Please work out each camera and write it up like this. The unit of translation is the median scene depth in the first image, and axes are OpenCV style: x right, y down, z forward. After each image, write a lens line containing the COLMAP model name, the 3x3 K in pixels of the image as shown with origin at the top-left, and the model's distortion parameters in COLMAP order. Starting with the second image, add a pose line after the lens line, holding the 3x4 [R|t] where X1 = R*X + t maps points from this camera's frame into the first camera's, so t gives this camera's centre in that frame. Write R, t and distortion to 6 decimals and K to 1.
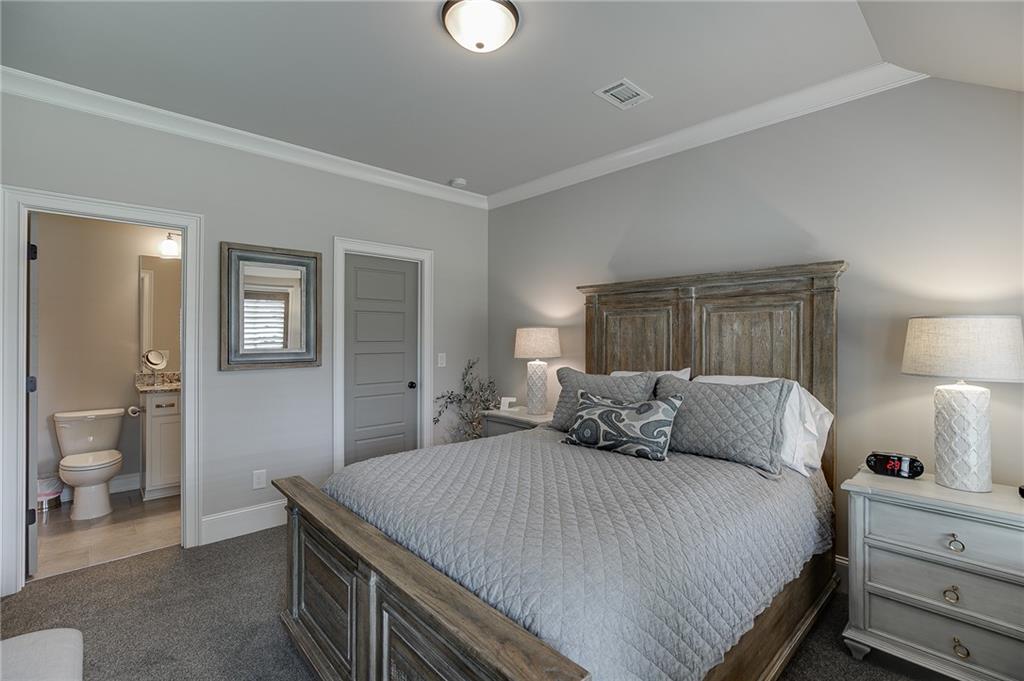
lens RADIAL K [[458.1, 0, 513.6], [0, 458.1, 336.2], [0, 0, 1]] dist [-0.015073, 0.001957]
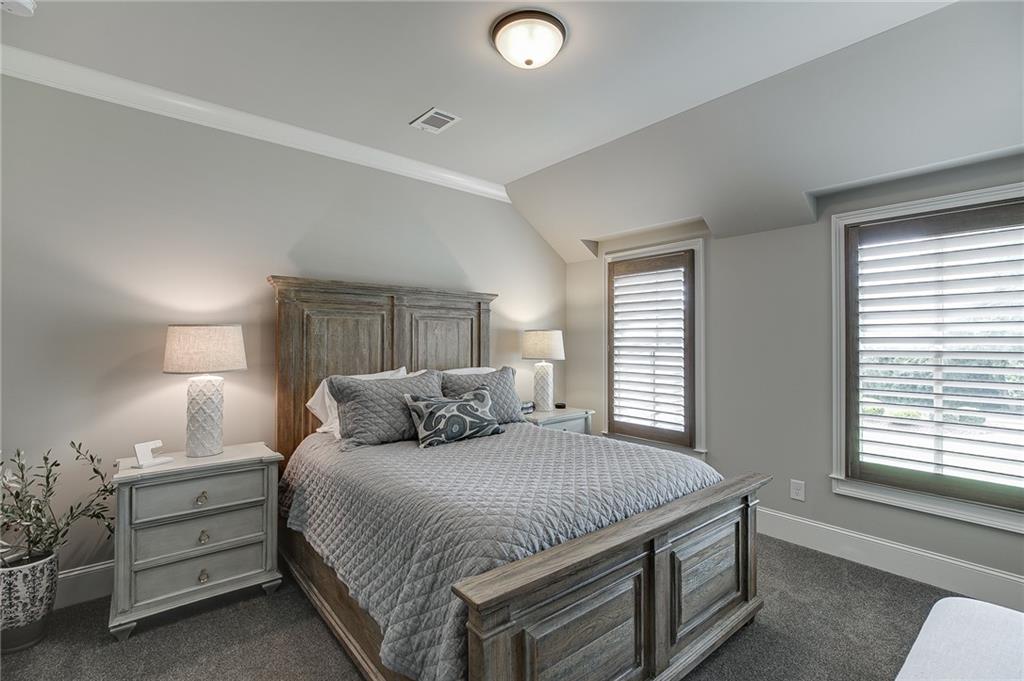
lens RADIAL K [[458.1, 0, 509.5], [0, 458.1, 338.8], [0, 0, 1]] dist [-0.015073, 0.001957]
pose [[0.059767, 0.000175, 0.998212, -0.792540], [-0.005512, 0.999985, 0.000155, -0.002264], [-0.998197, -0.005511, 0.059767, 0.698740]]
